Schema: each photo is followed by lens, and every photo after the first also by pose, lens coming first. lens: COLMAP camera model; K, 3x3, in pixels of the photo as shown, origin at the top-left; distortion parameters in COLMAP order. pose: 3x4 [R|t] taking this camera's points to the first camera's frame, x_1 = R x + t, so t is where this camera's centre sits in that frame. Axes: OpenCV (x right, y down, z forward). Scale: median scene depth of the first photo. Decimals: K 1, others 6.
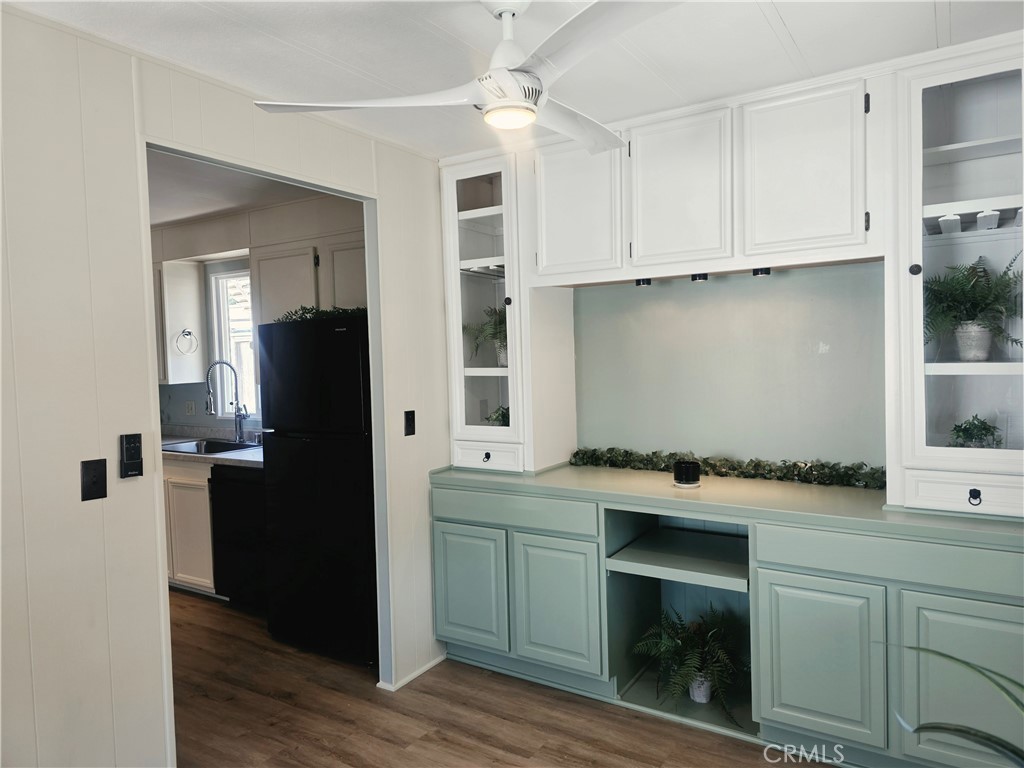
lens RADIAL K [[684.4, 0, 517.3], [0, 684.4, 384.5], [0, 0, 1]] dist [0.089220, -0.077040]
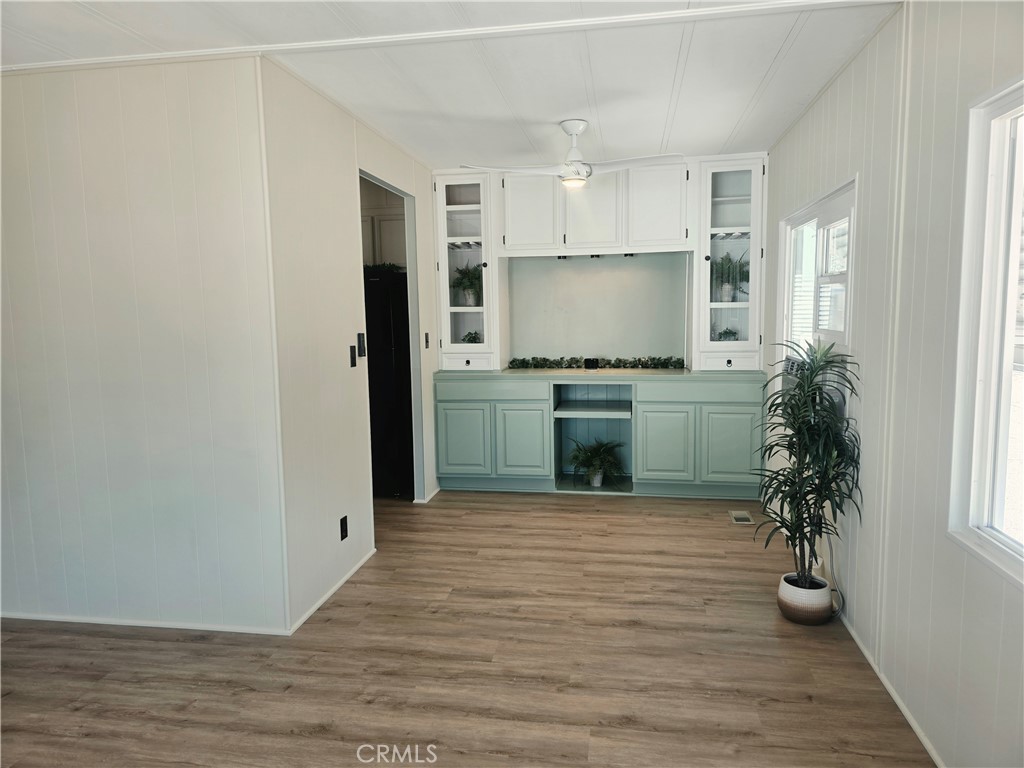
lens RADIAL K [[684.4, 0, 517.3], [0, 684.4, 384.5], [0, 0, 1]] dist [0.089220, -0.077040]
pose [[0.924283, -0.030006, 0.380526, -0.590064], [0.010045, 0.998472, 0.054334, 0.076775], [-0.381575, -0.046398, 0.923172, -0.565106]]
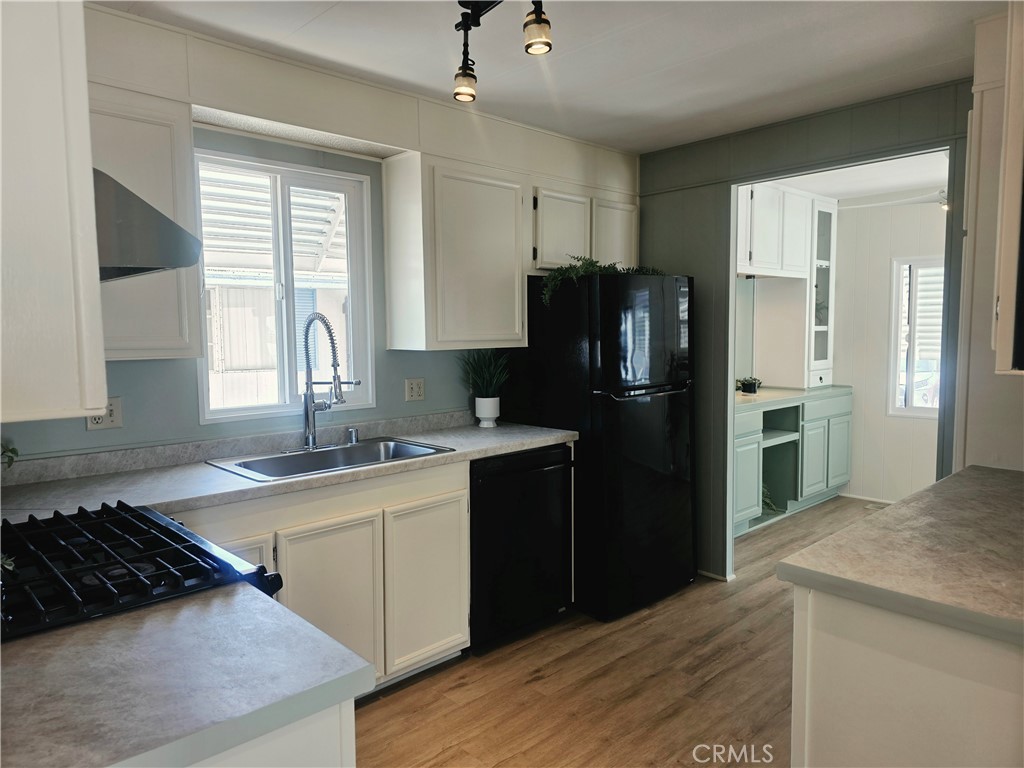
lens RADIAL K [[684.4, 0, 517.3], [0, 684.4, 384.5], [0, 0, 1]] dist [0.089220, -0.077040]
pose [[0.242602, -0.051689, 0.968748, -1.495389], [0.050375, 0.997904, 0.040629, 0.016511], [-0.968817, 0.038944, 0.244697, 1.069464]]
